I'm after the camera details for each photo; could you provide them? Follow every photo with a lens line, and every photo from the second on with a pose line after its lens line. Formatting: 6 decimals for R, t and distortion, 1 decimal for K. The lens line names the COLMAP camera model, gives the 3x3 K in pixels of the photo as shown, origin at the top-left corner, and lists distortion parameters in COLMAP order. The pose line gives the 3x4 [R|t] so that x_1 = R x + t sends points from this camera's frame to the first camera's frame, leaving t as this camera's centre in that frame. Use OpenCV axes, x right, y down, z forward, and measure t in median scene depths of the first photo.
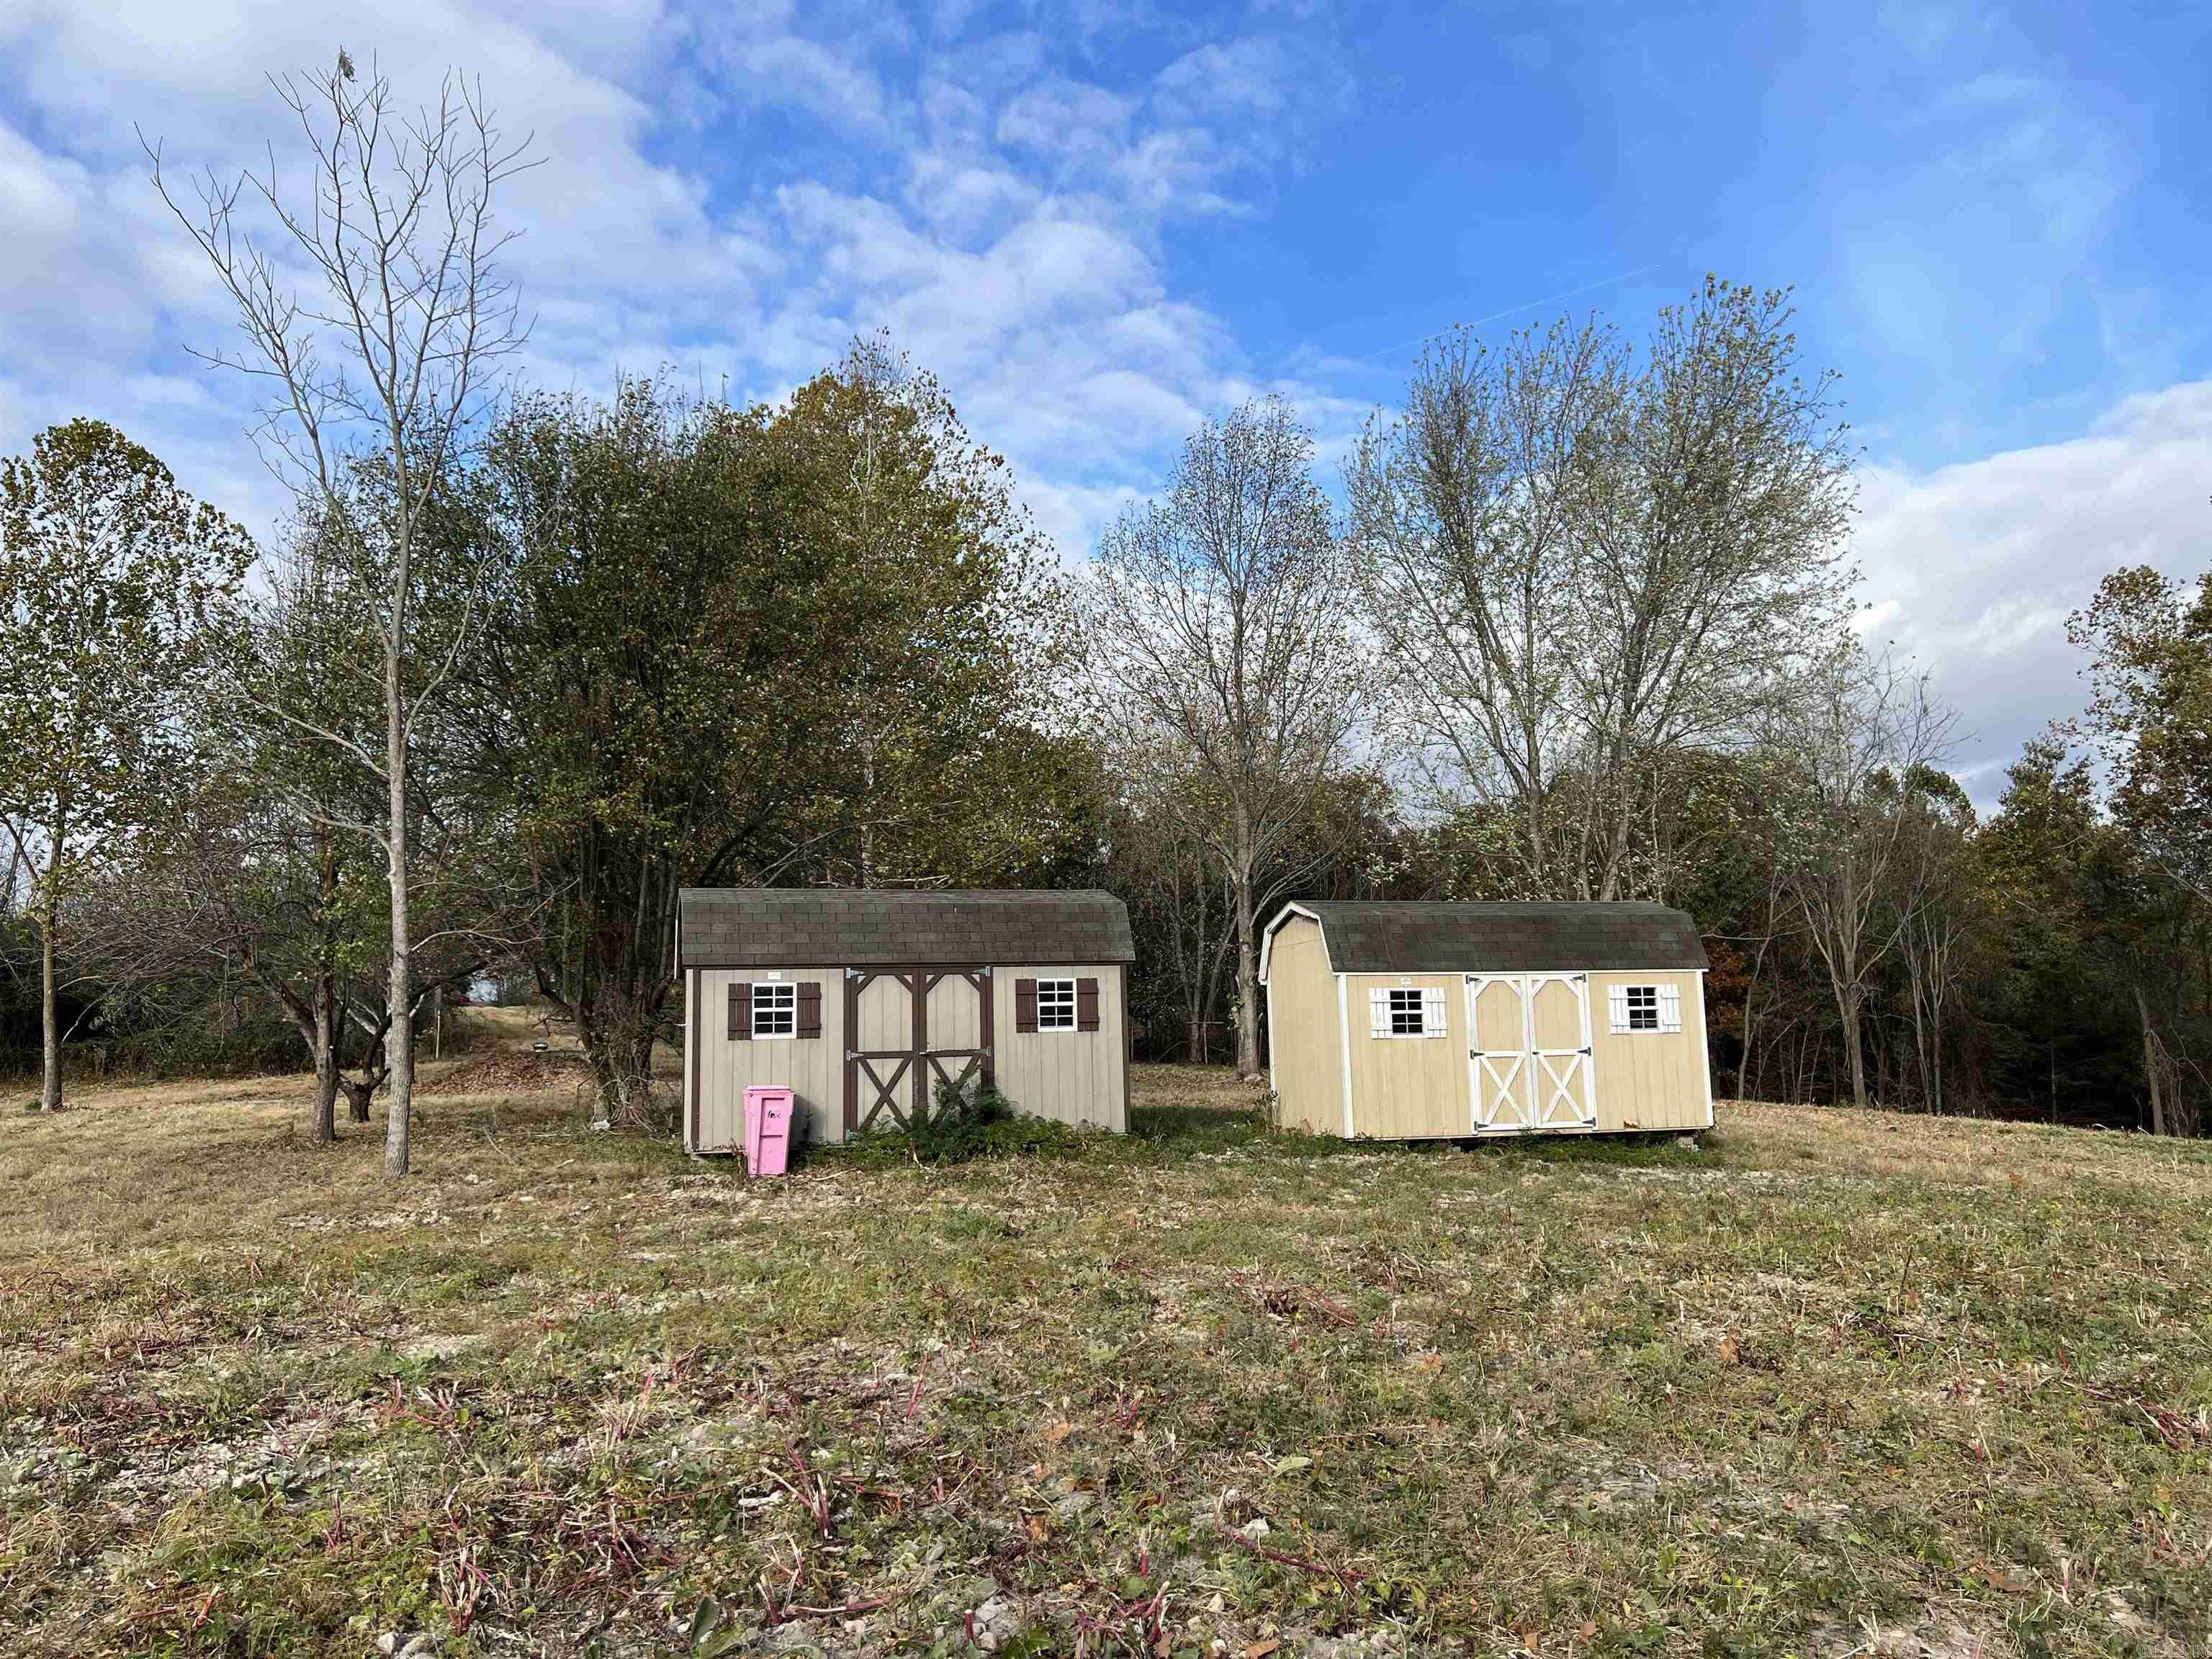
lens RADIAL K [[1670.7, 0, 1089.9], [0, 1670.7, 836.6], [0, 0, 1]] dist [0.065747, -0.065469]
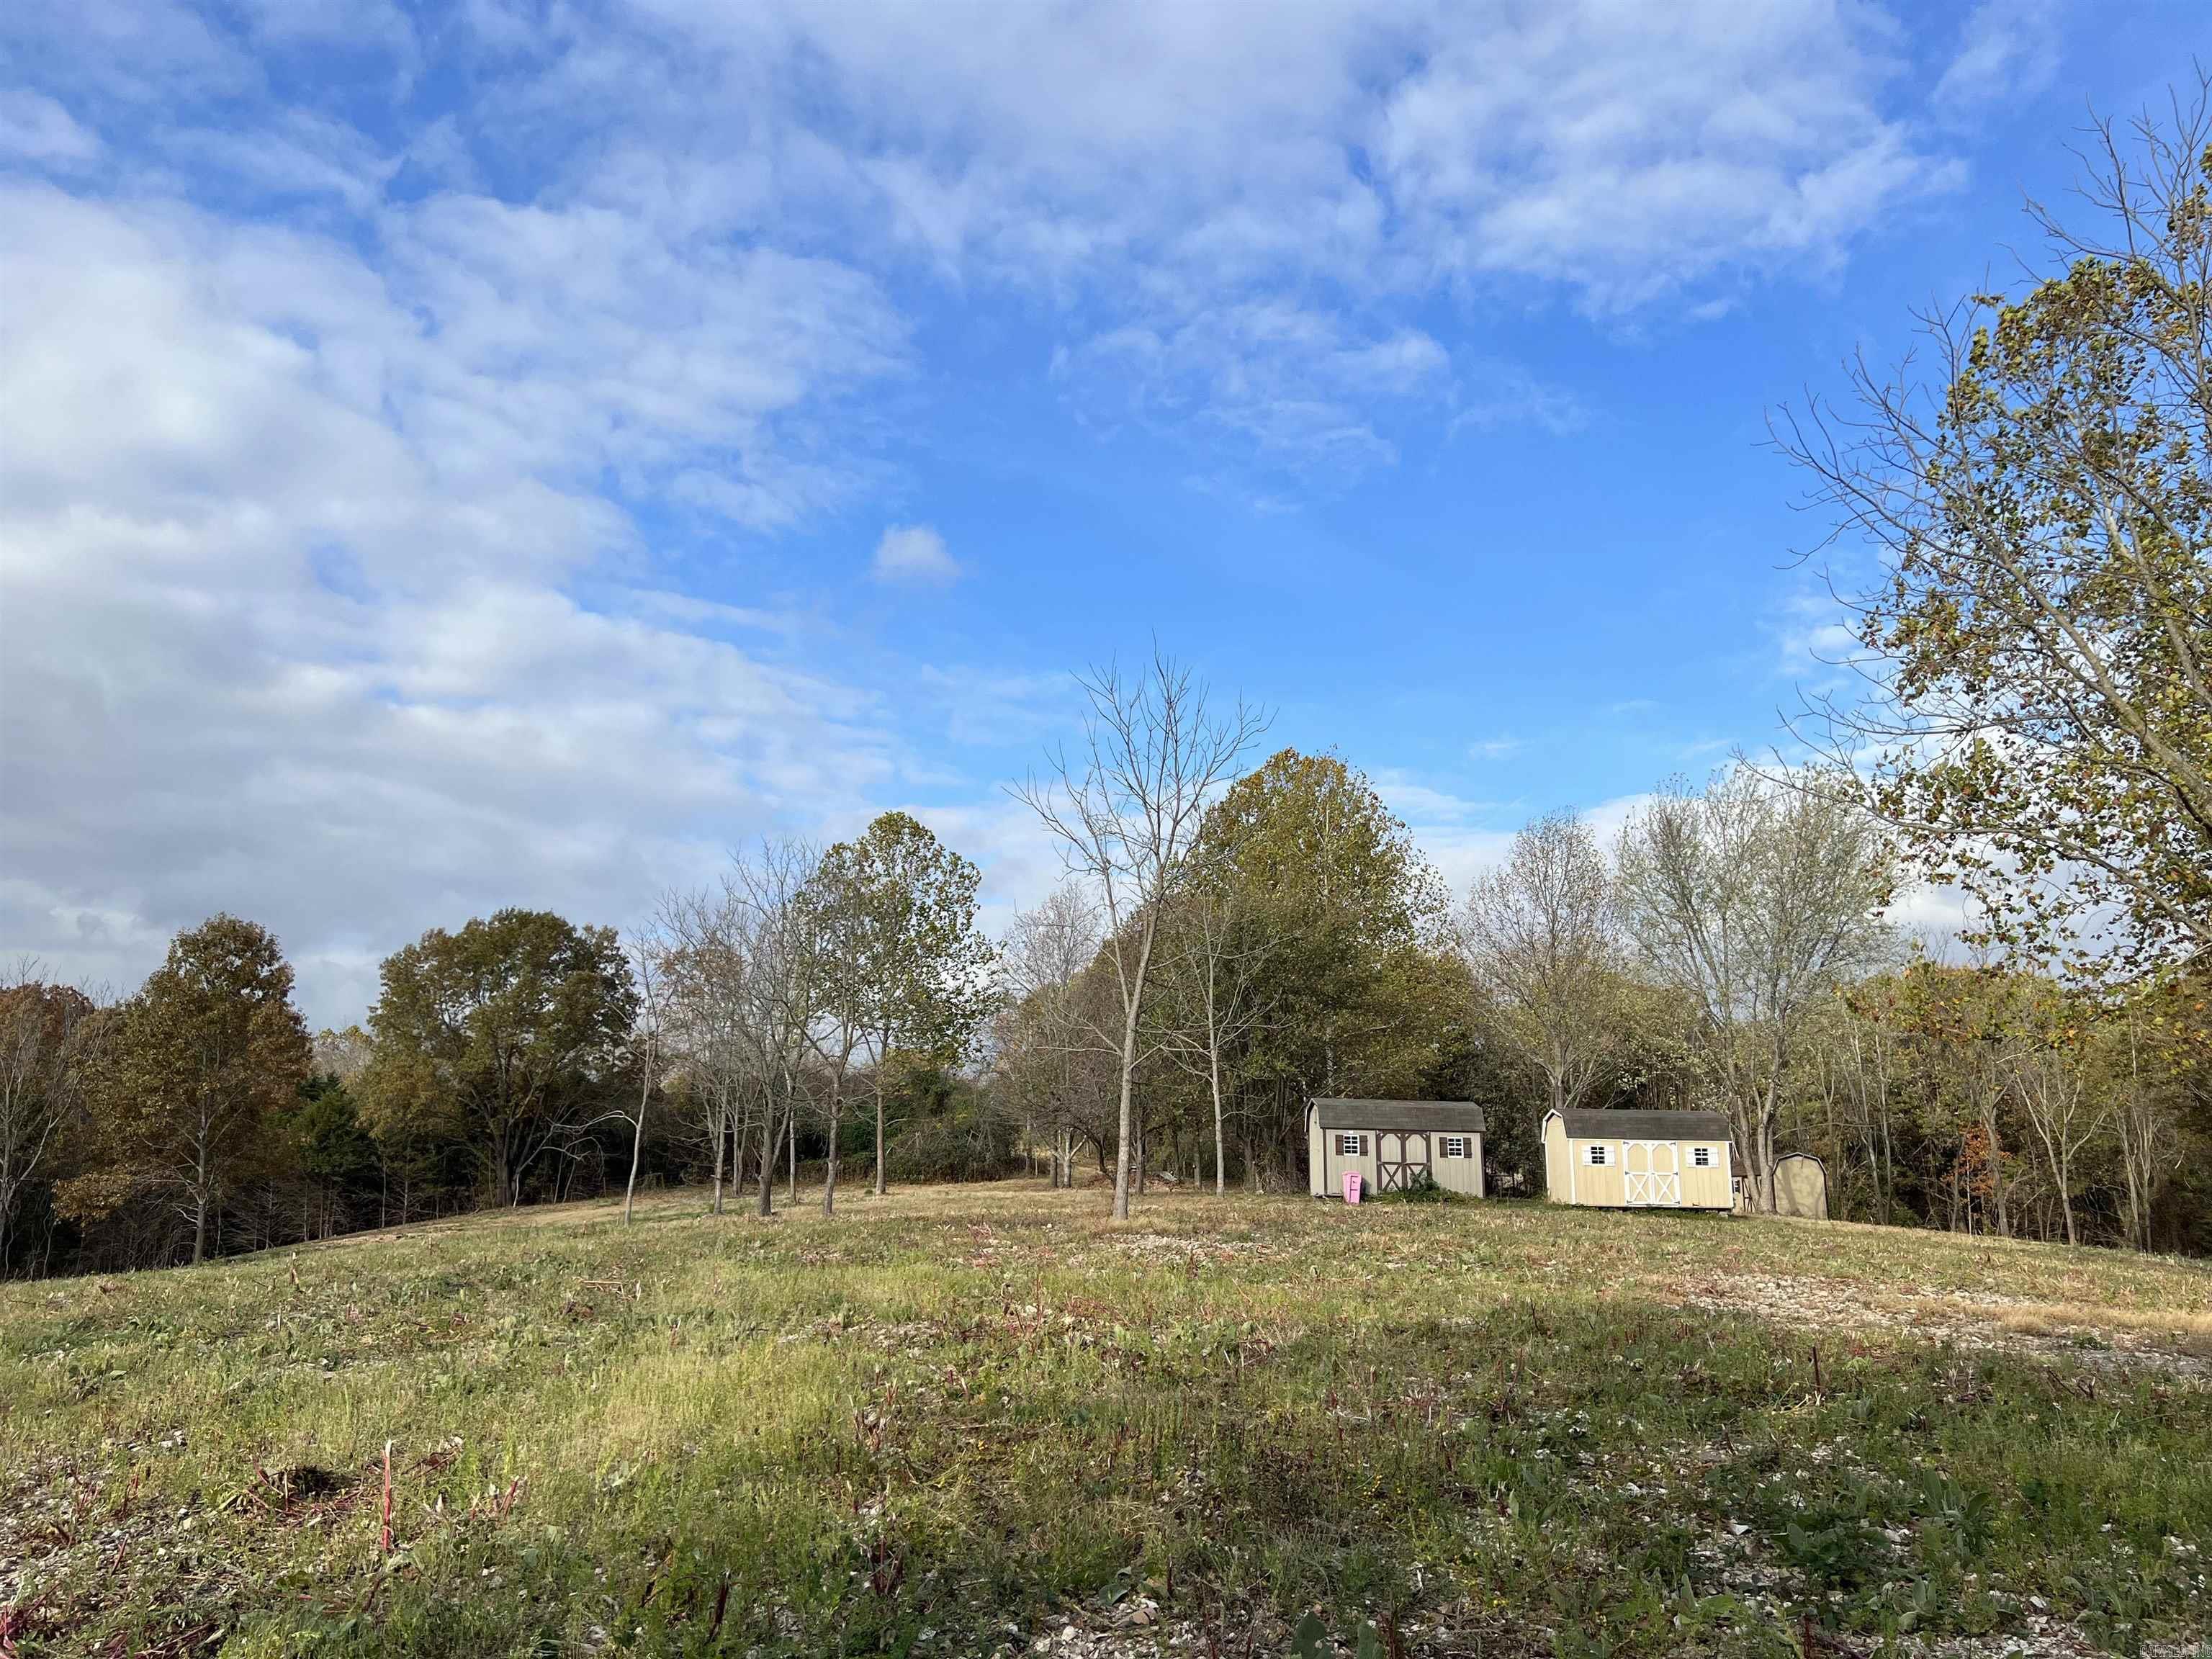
lens RADIAL K [[1670.7, 0, 1094.9], [0, 1670.7, 837.9], [0, 0, 1]] dist [0.065747, -0.065469]
pose [[0.977840, -0.008134, -0.209196, -0.017054], [-0.009942, 0.996314, -0.085207, -0.149251], [0.209118, 0.085399, 0.974154, -1.686845]]
